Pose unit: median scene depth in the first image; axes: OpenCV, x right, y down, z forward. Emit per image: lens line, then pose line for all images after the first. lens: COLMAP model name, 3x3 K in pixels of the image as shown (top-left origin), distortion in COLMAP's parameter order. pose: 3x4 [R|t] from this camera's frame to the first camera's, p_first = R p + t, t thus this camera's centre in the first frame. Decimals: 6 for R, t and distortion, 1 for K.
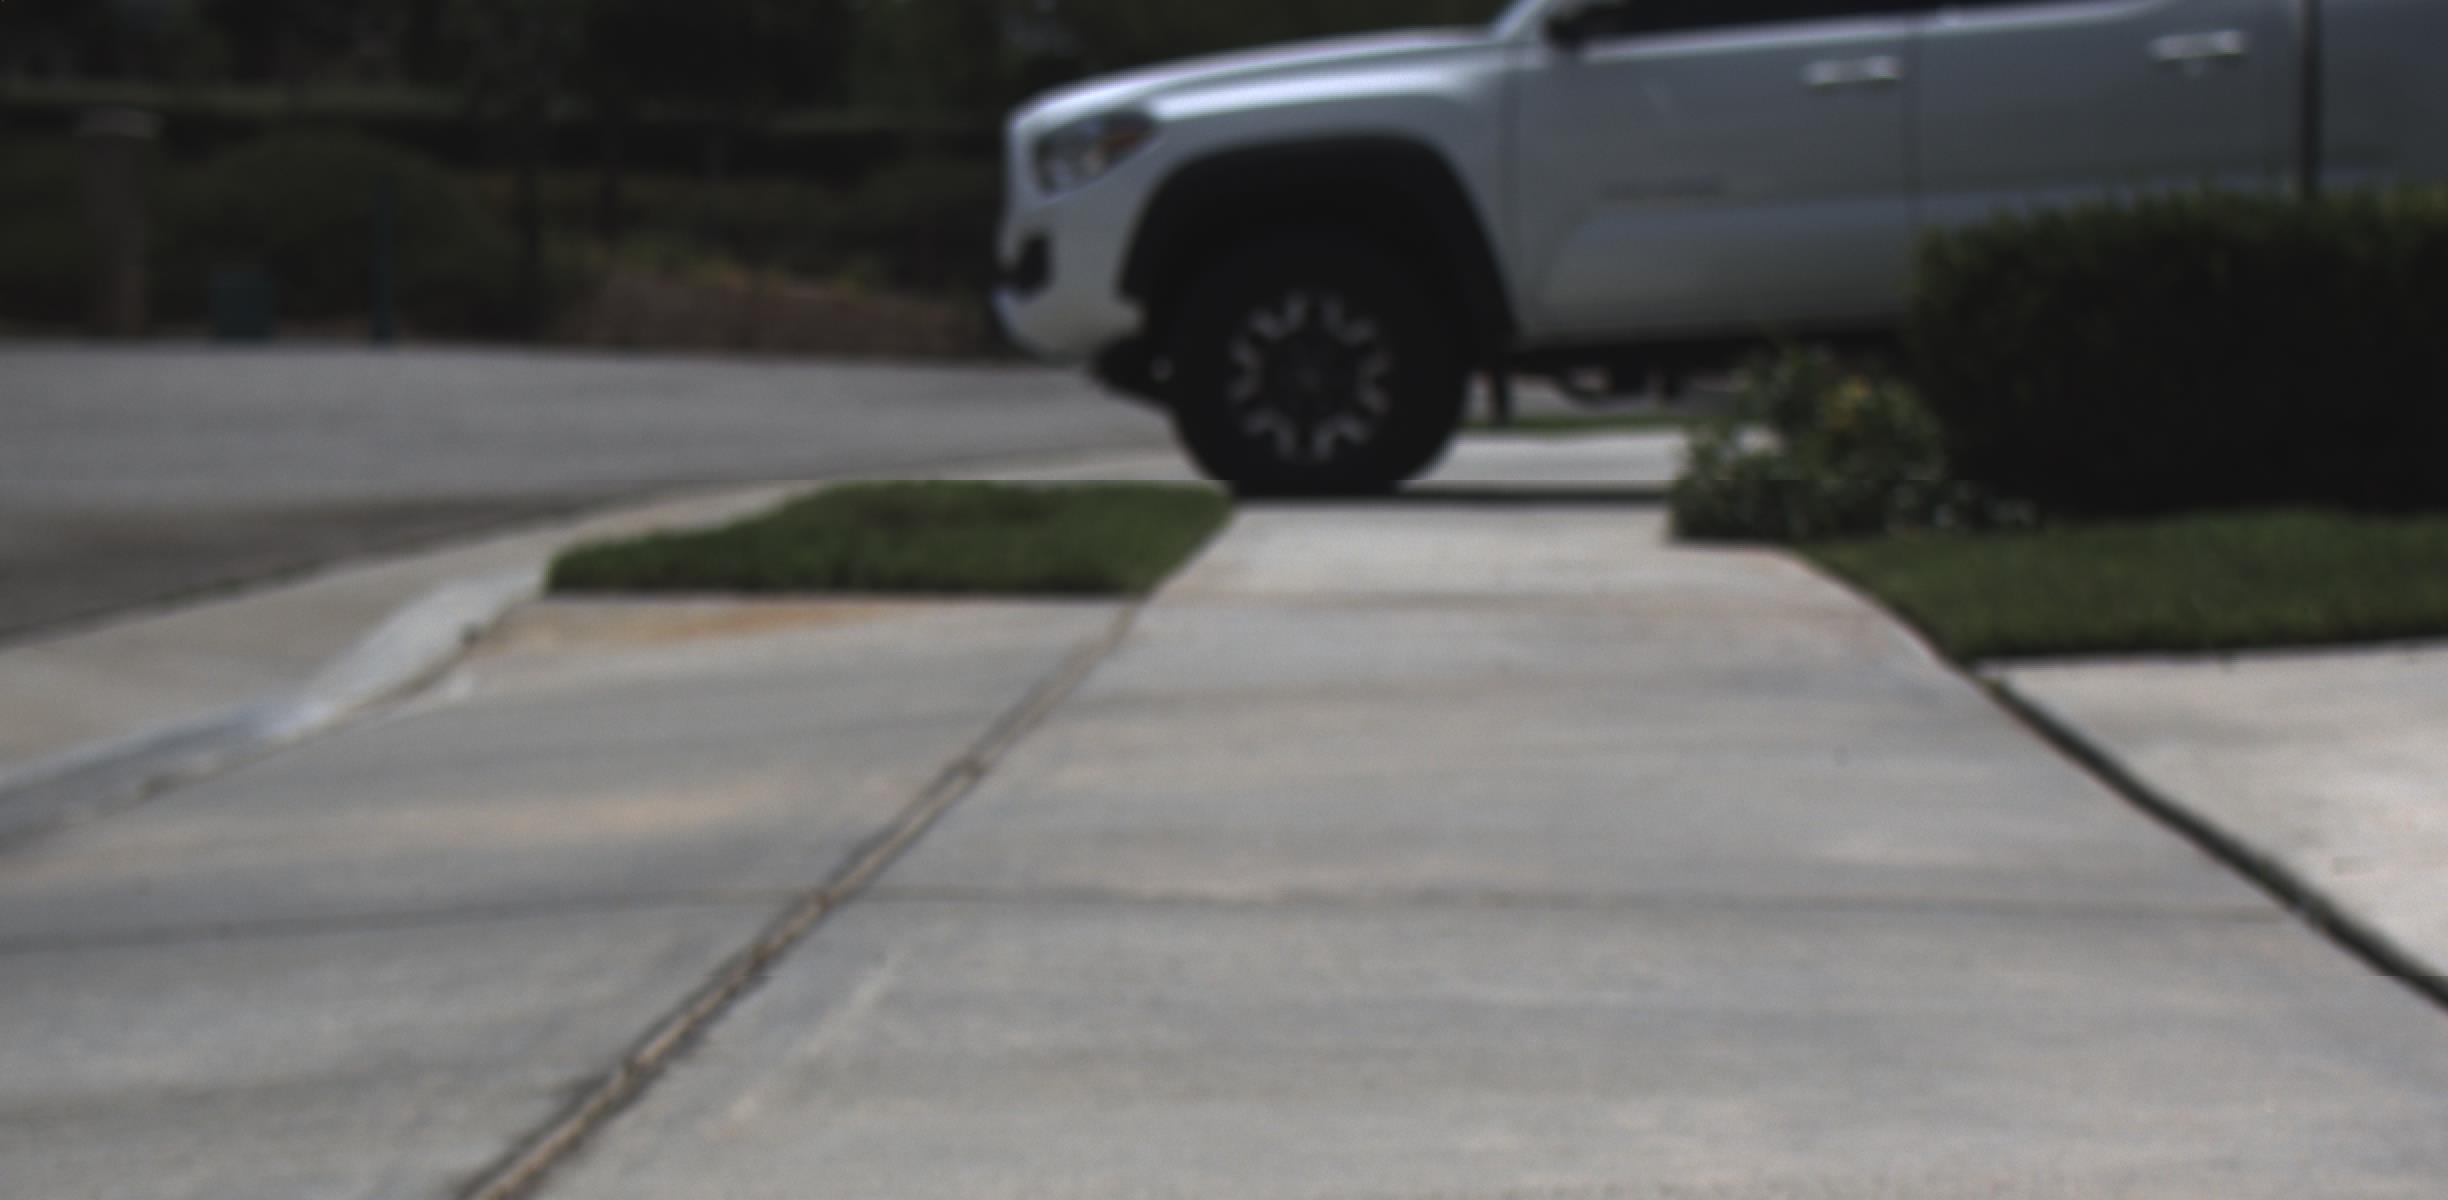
lens RADIAL K [[13340.7, 0, 1245.3], [0, 13340.7, 572.4], [0, 0, 1]] dist [2.606213, 0.000000]
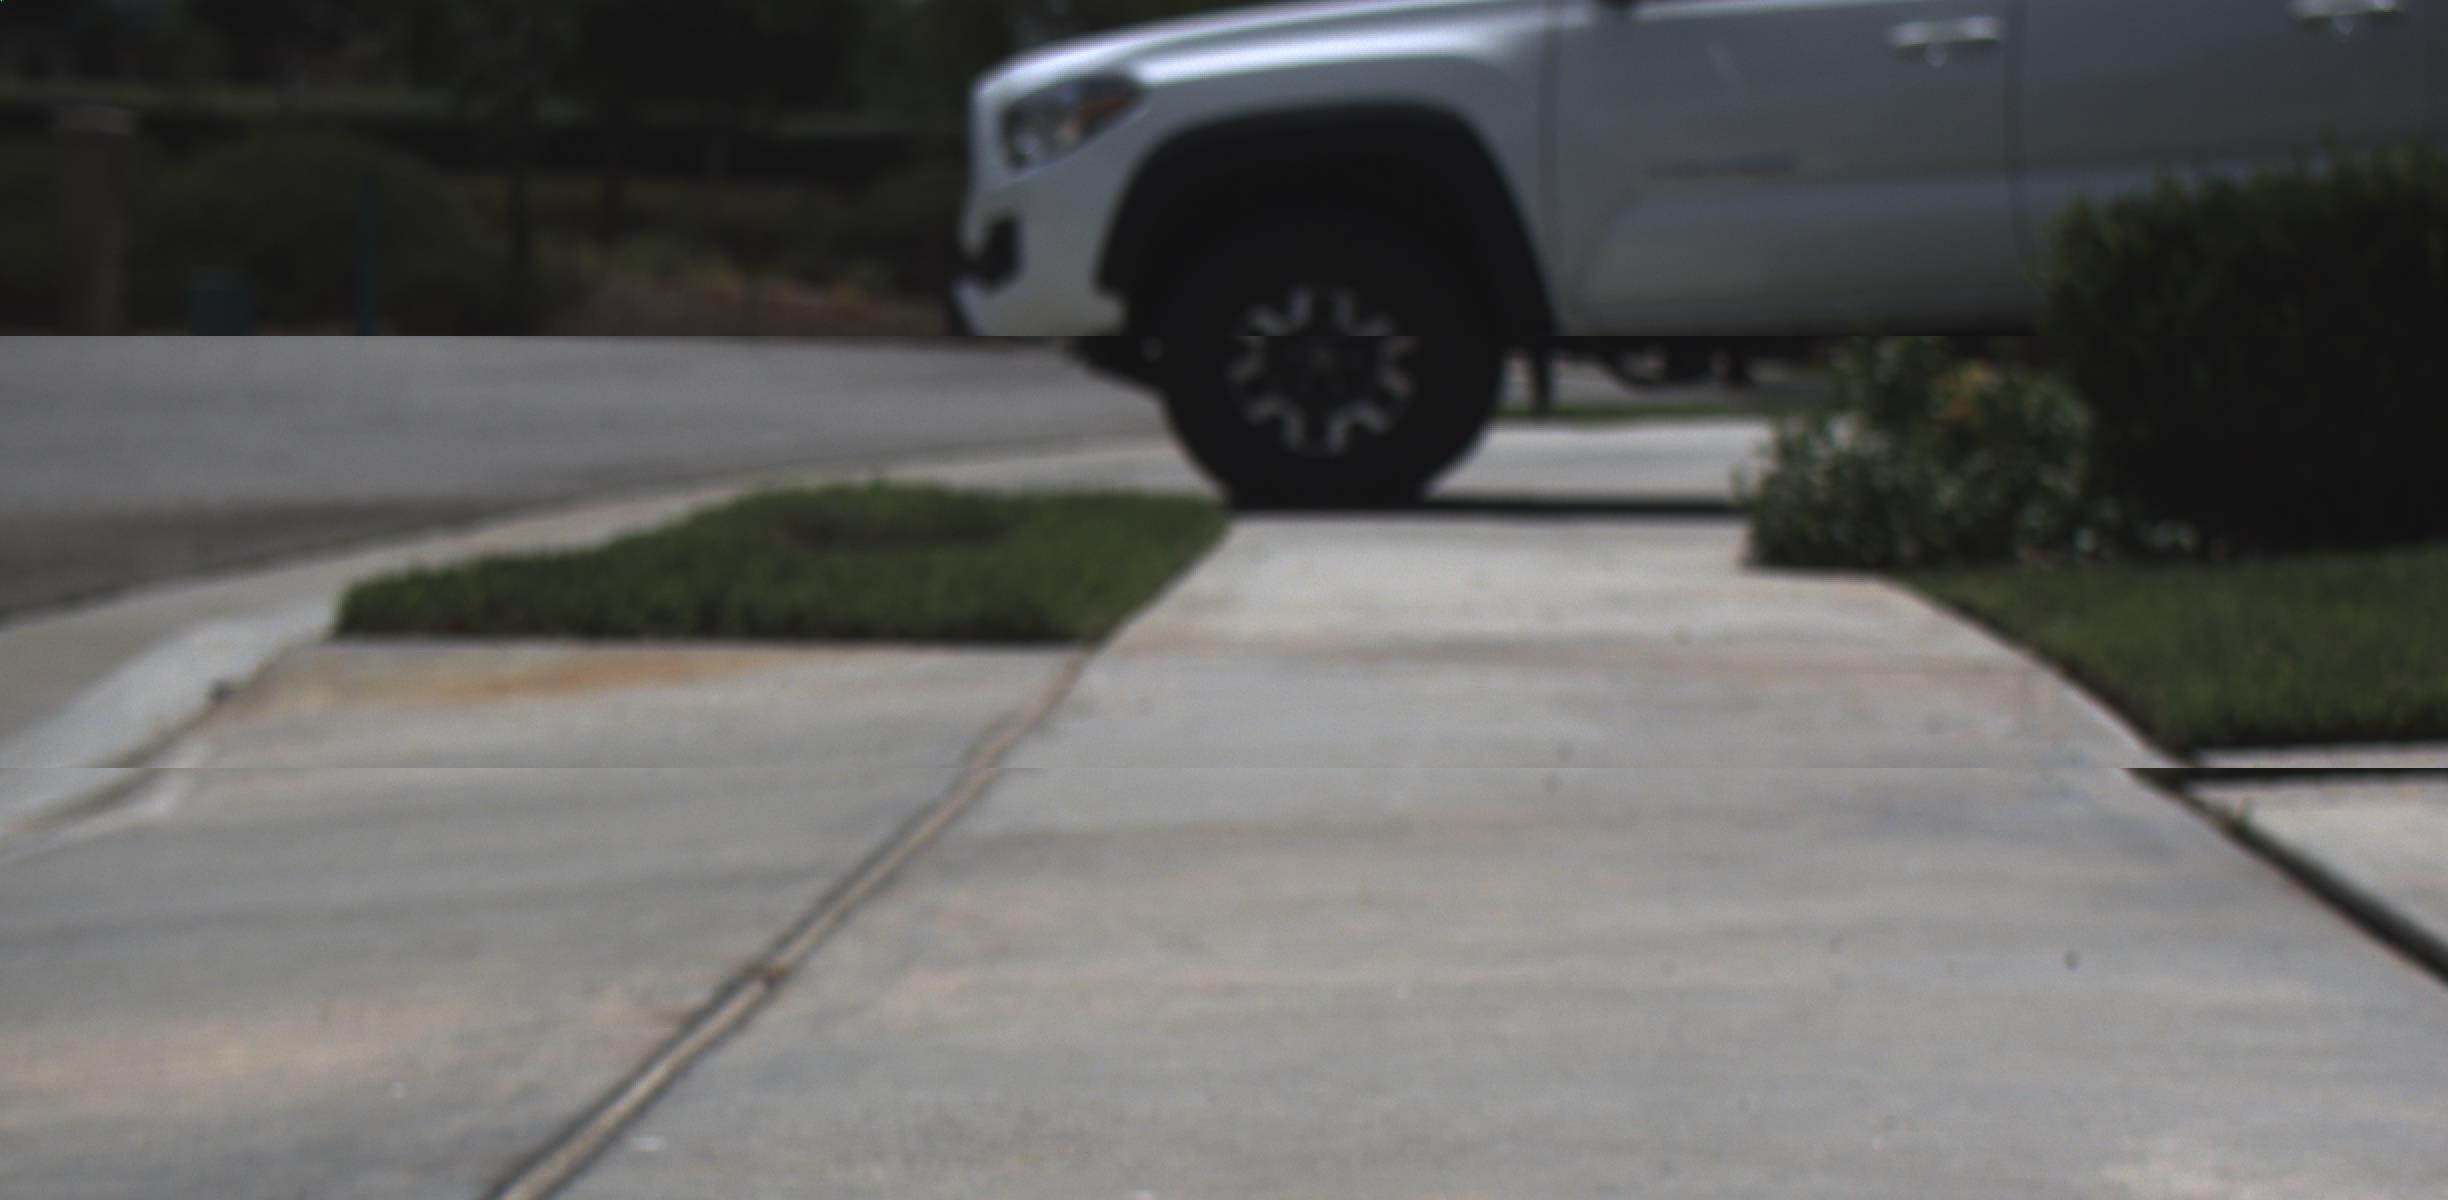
lens RADIAL K [[13340.7, 0, 1210.8], [0, 13340.7, 598.9], [0, 0, 1]] dist [2.606213, 0.000000]
pose [[0.999992, 0.001667, -0.003653, 0.001253], [-0.001662, 0.999998, 0.001178, -0.001147], [0.003655, -0.001172, 0.999993, 0.147646]]
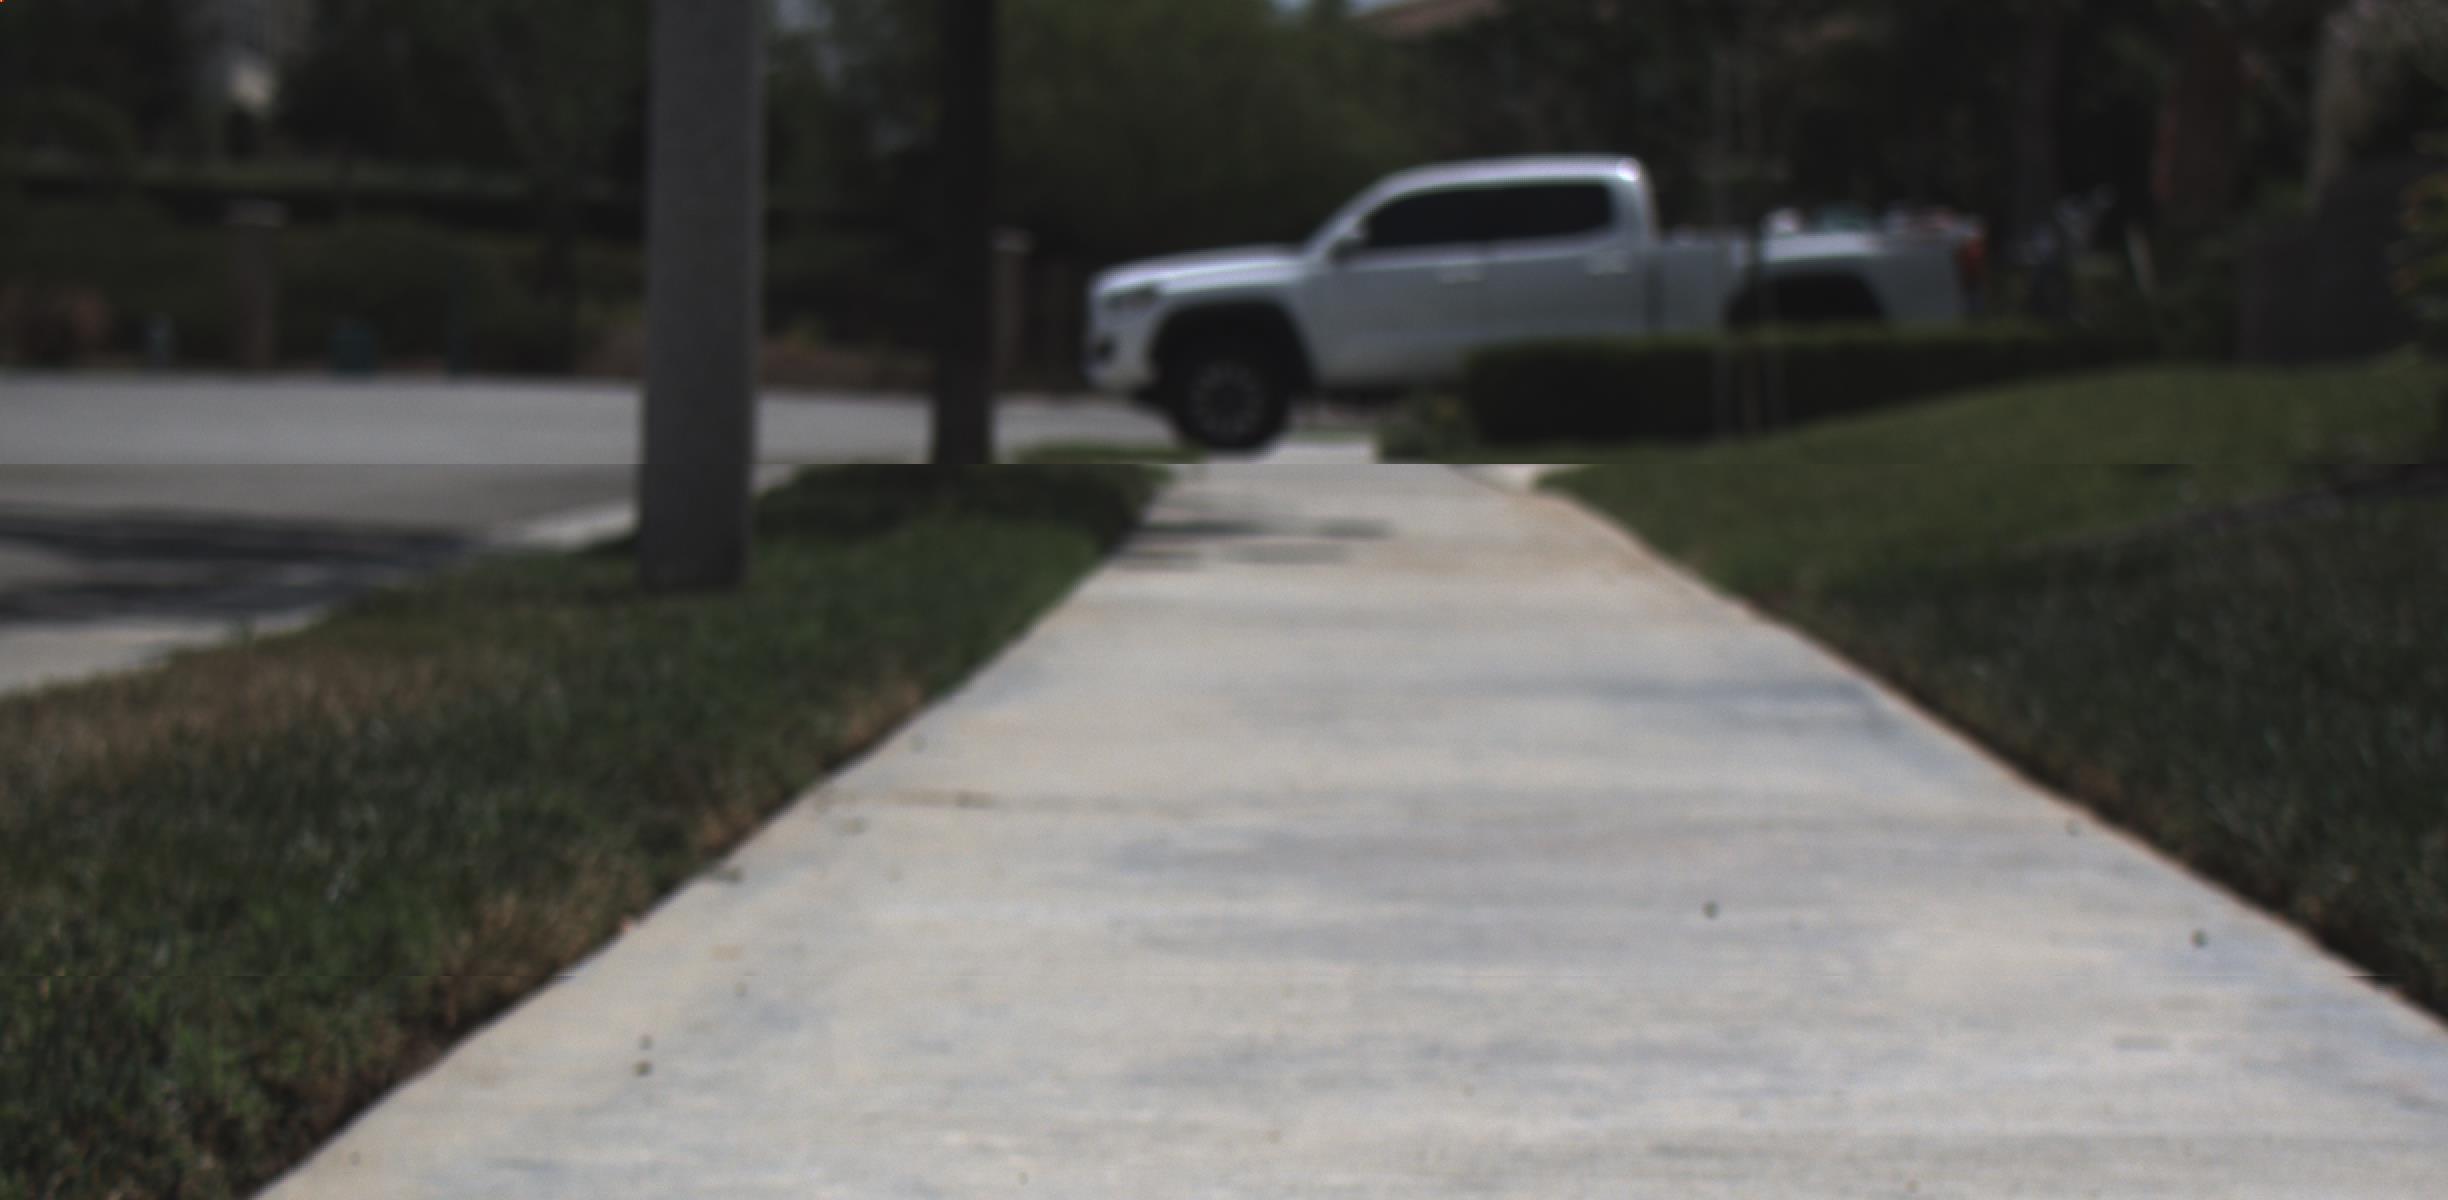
lens RADIAL K [[13340.7, 0, 1233.5], [0, 13340.7, 595.3], [0, 0, 1]] dist [2.606213, 0.000000]
pose [[0.999783, 0.013017, 0.016233, -0.035066], [-0.012989, 0.999914, -0.001855, 0.026114], [-0.016256, 0.001644, 0.999867, -1.476589]]
